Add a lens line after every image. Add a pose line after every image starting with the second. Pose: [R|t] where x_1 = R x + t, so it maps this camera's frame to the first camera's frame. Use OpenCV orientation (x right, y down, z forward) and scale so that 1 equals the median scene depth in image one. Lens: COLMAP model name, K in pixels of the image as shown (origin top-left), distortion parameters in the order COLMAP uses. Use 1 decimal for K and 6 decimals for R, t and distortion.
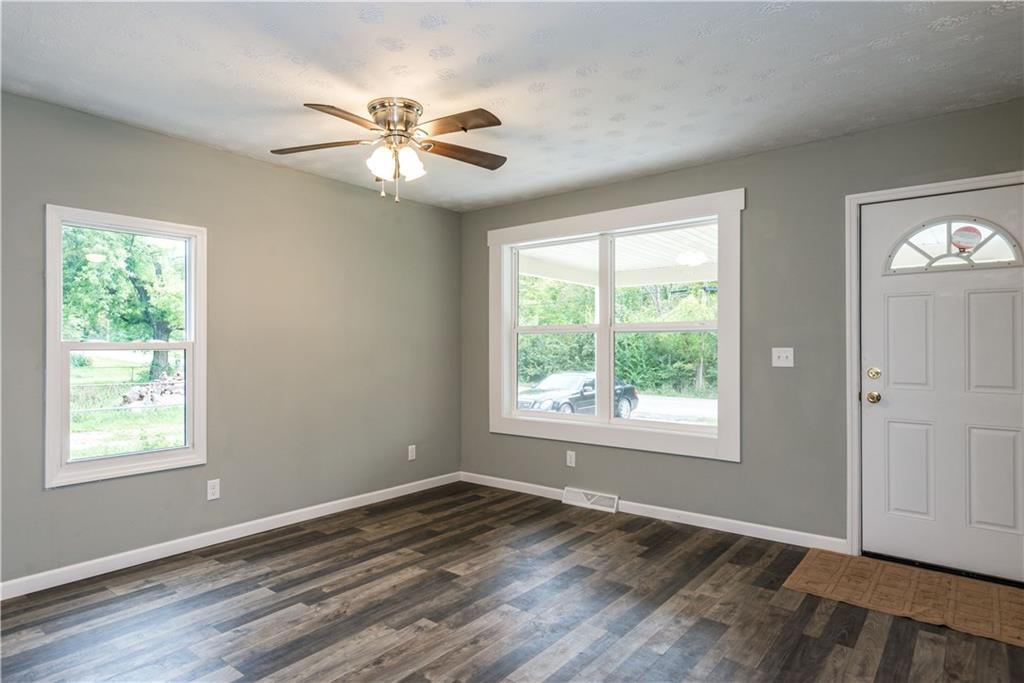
lens RADIAL K [[578.2, 0, 487.0], [0, 578.2, 341.5], [0, 0, 1]] dist [0.042364, -0.026427]
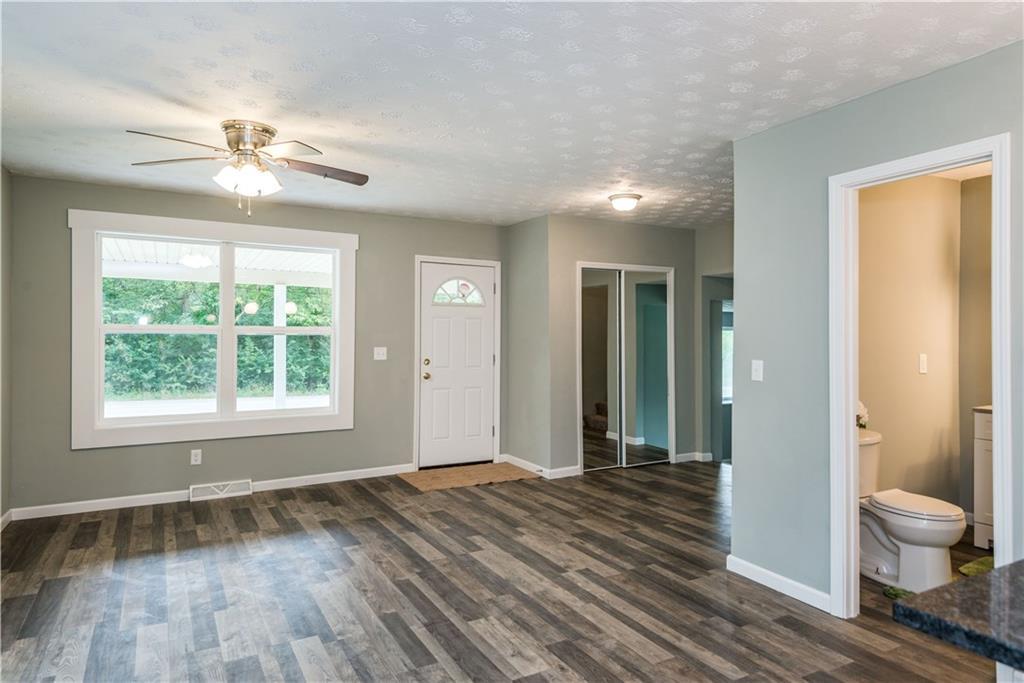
lens RADIAL K [[628.7, 0, 511.8], [0, 628.7, 334.6], [0, 0, 1]] dist [0.039609, -0.034700]
pose [[0.348947, 0.005716, 0.937125, -0.889629], [-0.013909, 0.999903, -0.000920, -0.024527], [-0.937039, -0.012713, 0.348993, 0.116869]]
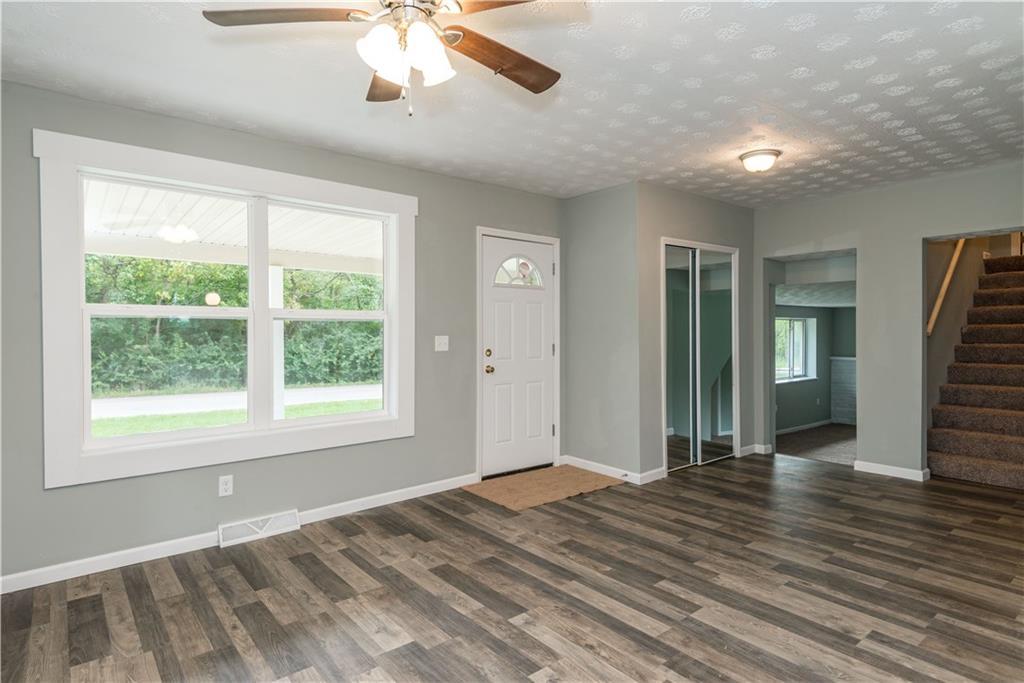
lens RADIAL K [[552.3, 0, 502.2], [0, 552.3, 336.6], [0, 0, 1]] dist [0.041146, -0.025242]
pose [[0.191870, -0.007768, 0.981390, -0.621933], [-0.005545, 0.999944, 0.008999, 0.001352], [-0.981405, -0.007168, 0.191816, 0.642593]]
